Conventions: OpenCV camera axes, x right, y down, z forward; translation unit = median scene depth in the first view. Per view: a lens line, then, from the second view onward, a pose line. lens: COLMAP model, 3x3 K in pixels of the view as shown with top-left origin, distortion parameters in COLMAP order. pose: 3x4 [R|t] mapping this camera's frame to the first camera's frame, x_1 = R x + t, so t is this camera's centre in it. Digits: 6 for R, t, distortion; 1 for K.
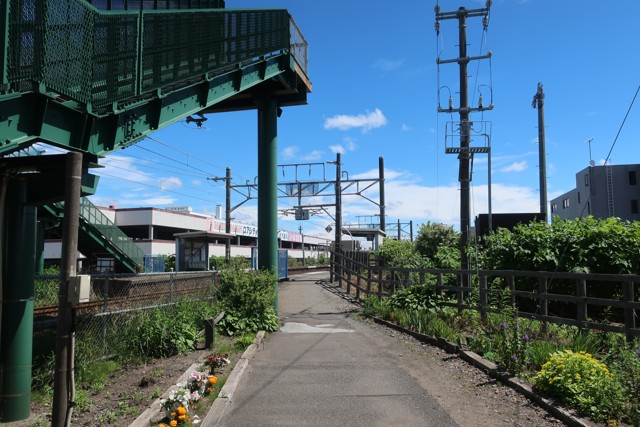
lens RADIAL K [[503.8, 0, 322.3], [0, 503.8, 215.7], [0, 0, 1]] dist [-0.003679, -0.003268]
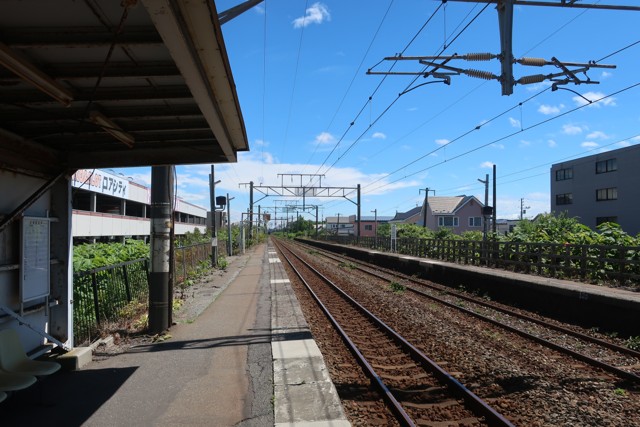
lens RADIAL K [[503.8, 0, 322.3], [0, 503.8, 215.7], [0, 0, 1]] dist [-0.003679, -0.003268]
pose [[0.947757, 0.026068, 0.317926, -0.160038], [-0.042917, 0.998014, 0.046107, 0.042946], [-0.316093, -0.057342, 0.946994, 0.653916]]
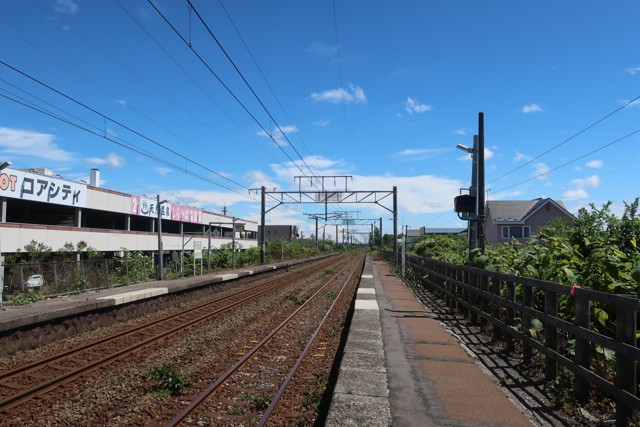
lens RADIAL K [[503.8, 0, 322.3], [0, 503.8, 215.7], [0, 0, 1]] dist [-0.003679, -0.003268]
pose [[0.991939, 0.020733, 0.125011, 0.054141], [-0.023915, 0.999426, 0.024003, 0.055896], [-0.124441, -0.026799, 0.991865, 0.839797]]
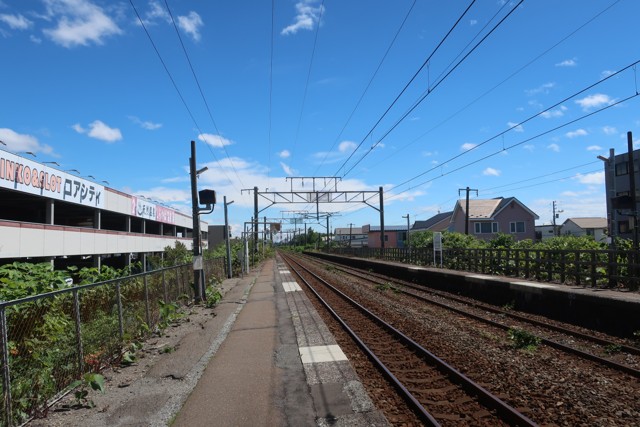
lens RADIAL K [[503.8, 0, 322.3], [0, 503.8, 215.7], [0, 0, 1]] dist [-0.003679, -0.003268]
pose [[0.951462, 0.009715, 0.307614, -0.126316], [-0.017226, 0.999616, 0.021712, 0.058477], [-0.307285, -0.025958, 0.951263, 0.830736]]
